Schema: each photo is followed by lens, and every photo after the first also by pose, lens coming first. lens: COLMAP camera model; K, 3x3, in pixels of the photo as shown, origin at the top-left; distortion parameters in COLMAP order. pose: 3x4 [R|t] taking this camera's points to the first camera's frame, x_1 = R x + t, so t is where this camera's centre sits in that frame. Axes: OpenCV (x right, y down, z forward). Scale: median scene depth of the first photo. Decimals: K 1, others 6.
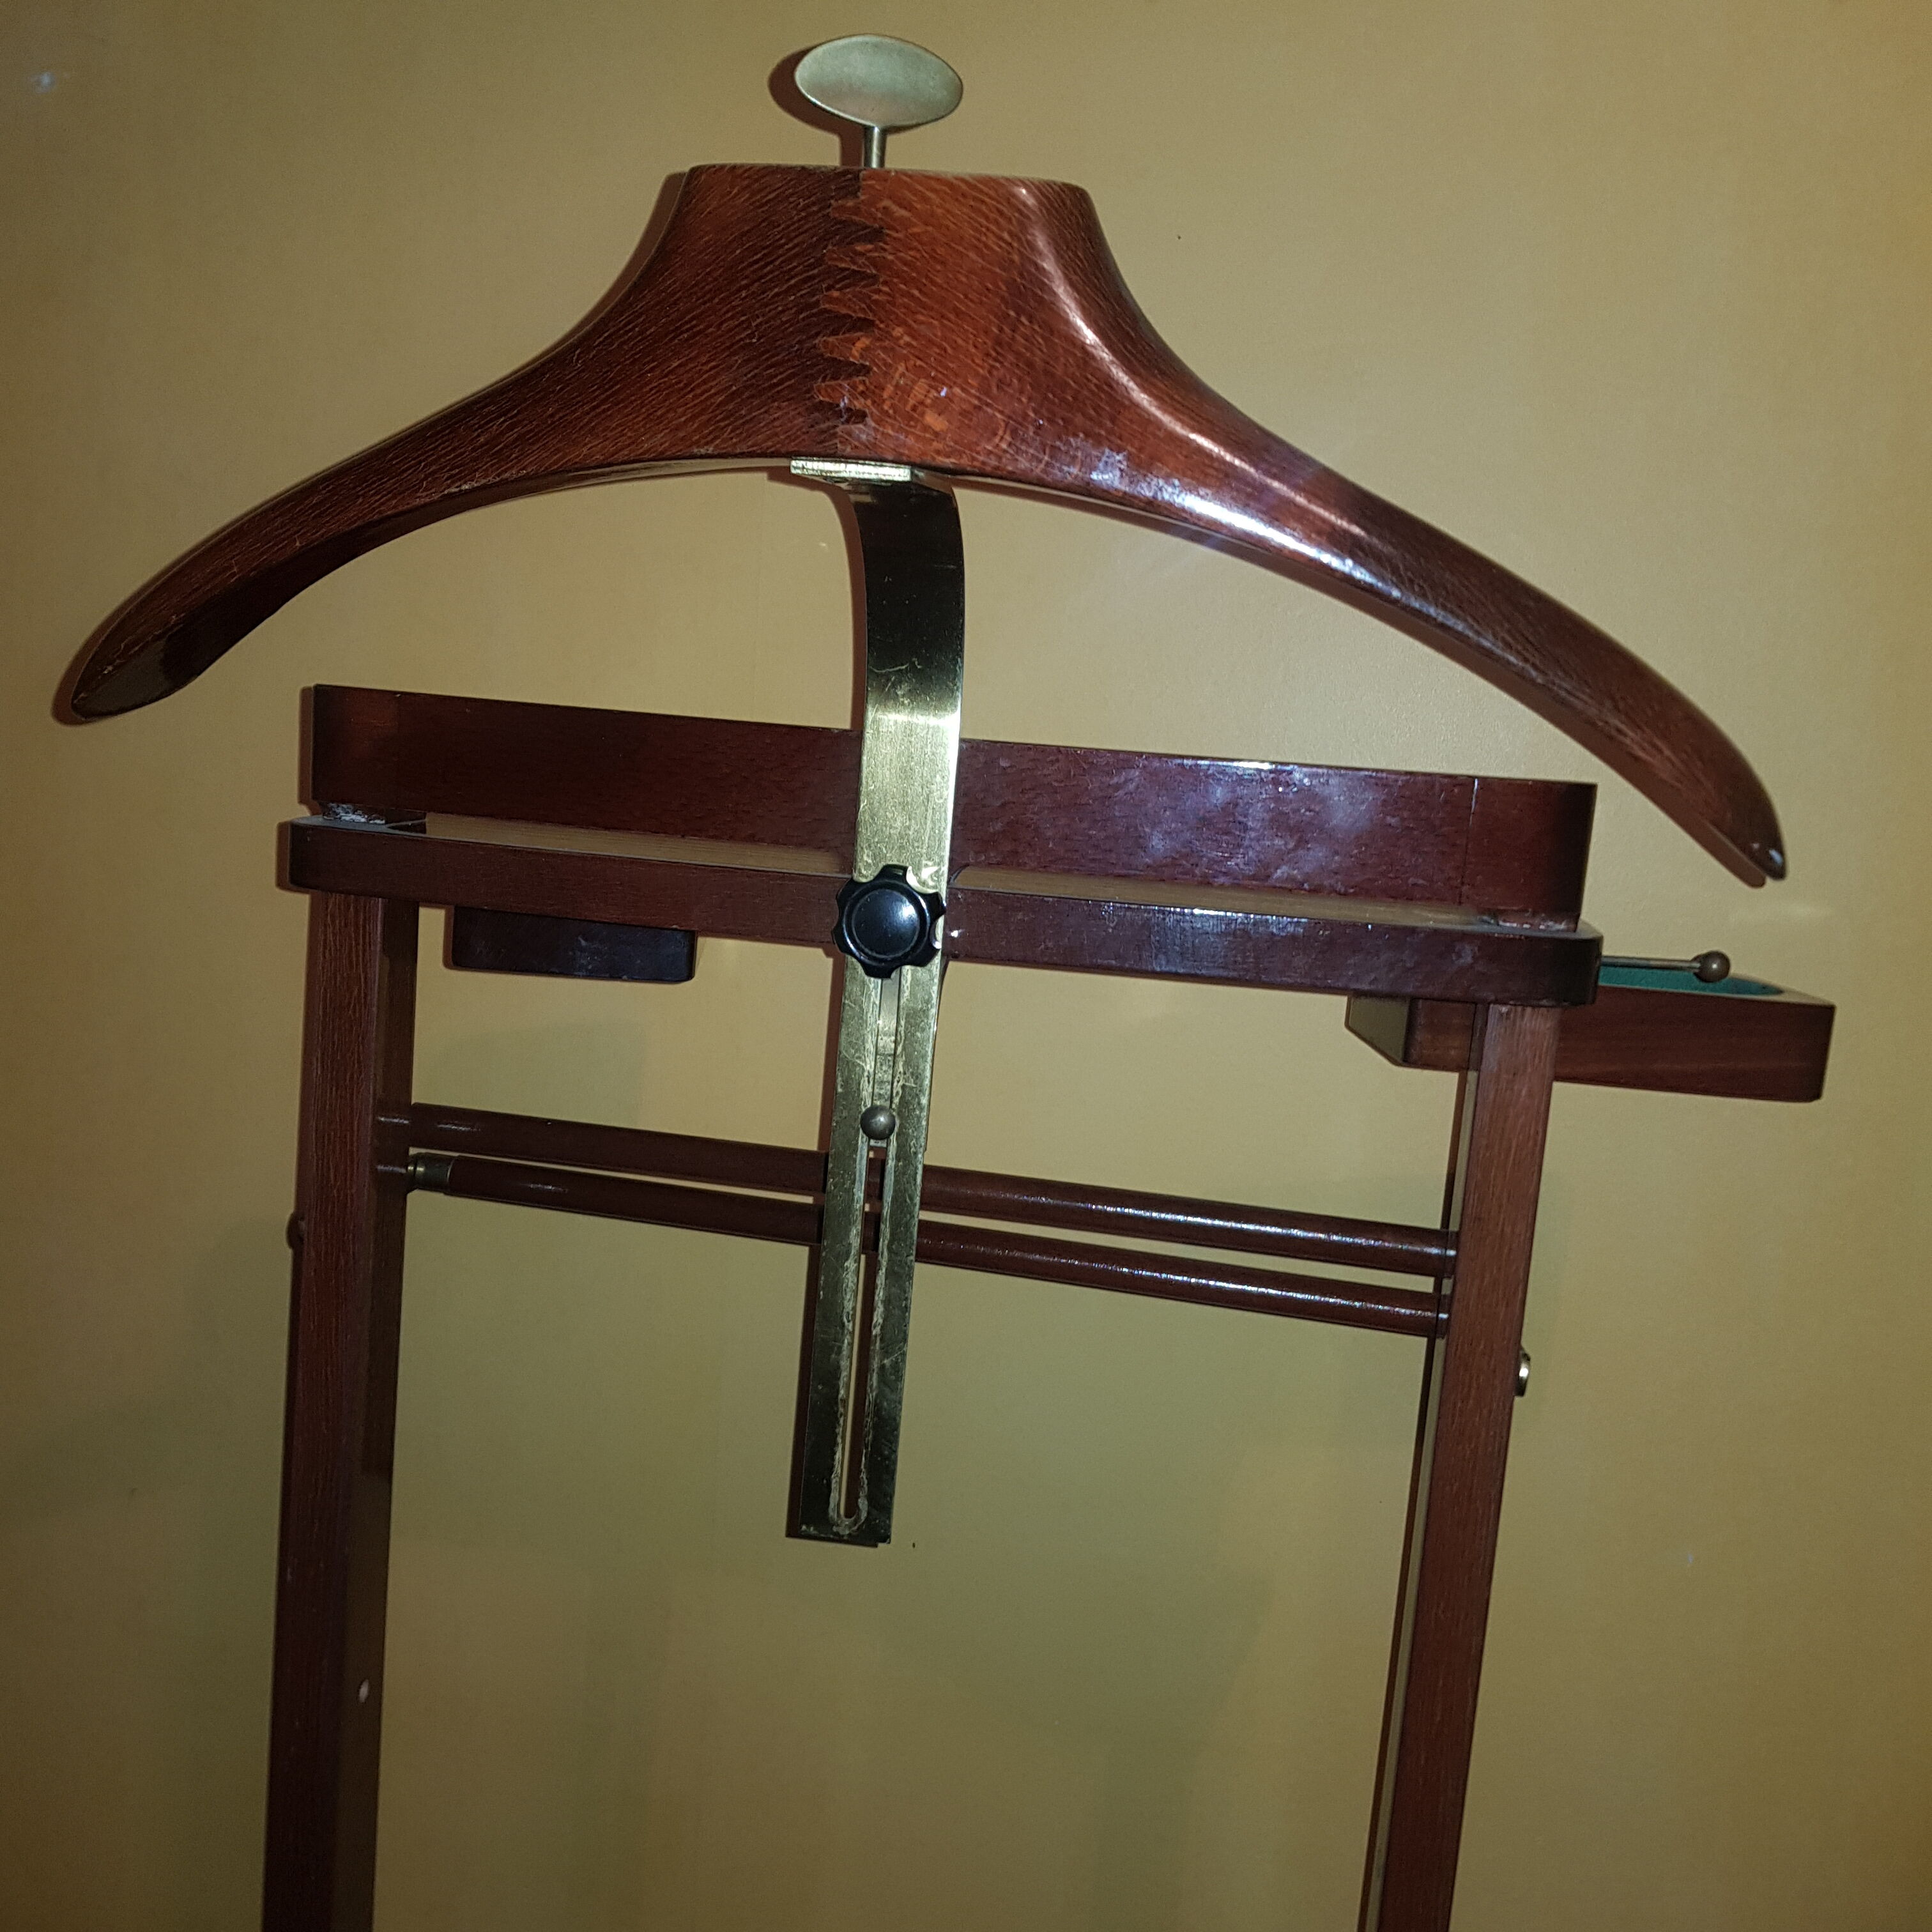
lens RADIAL K [[1761.4, 0, 966.0], [0, 1761.4, 966.0], [0, 0, 1]] dist [0.046788, -0.001598]
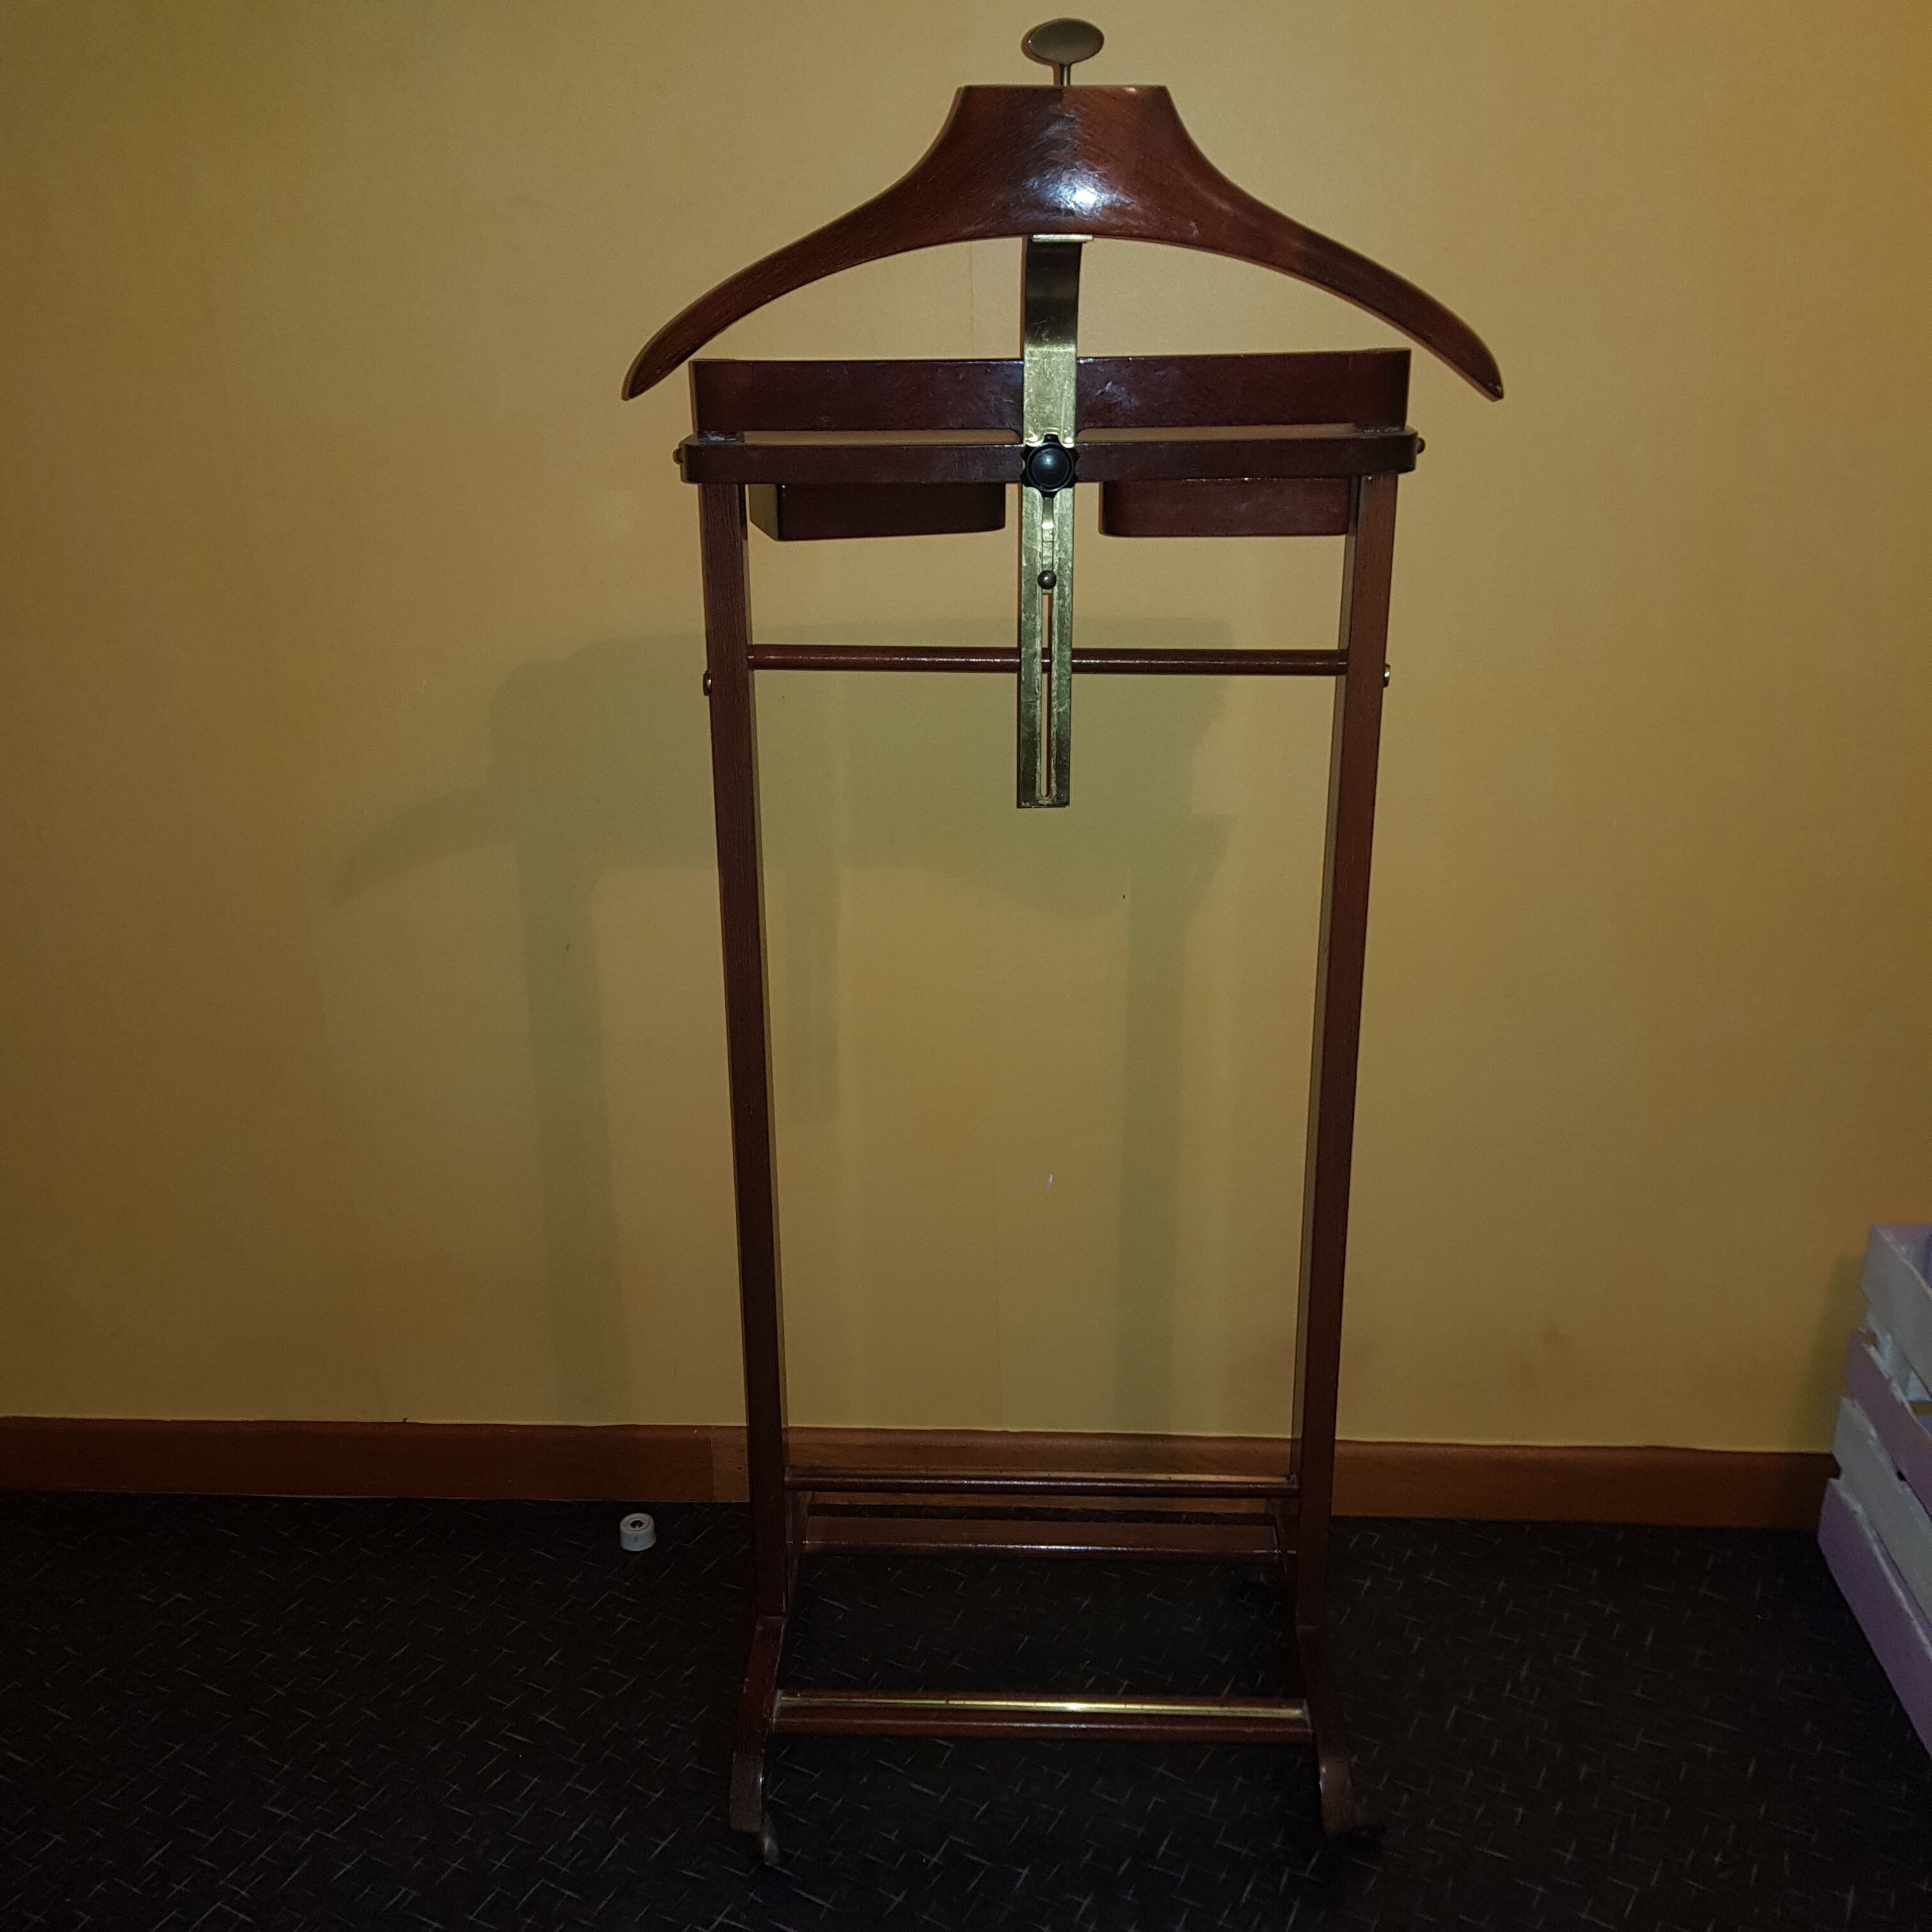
lens RADIAL K [[1882.6, 0, 966.0], [0, 1882.6, 966.0], [0, 0, 1]] dist [0.014414, 0.008359]
pose [[0.983553, -0.138510, 0.115924, -0.417537], [0.107010, 0.963907, 0.243789, -0.010870], [-0.145507, -0.227374, 0.962875, -0.975277]]
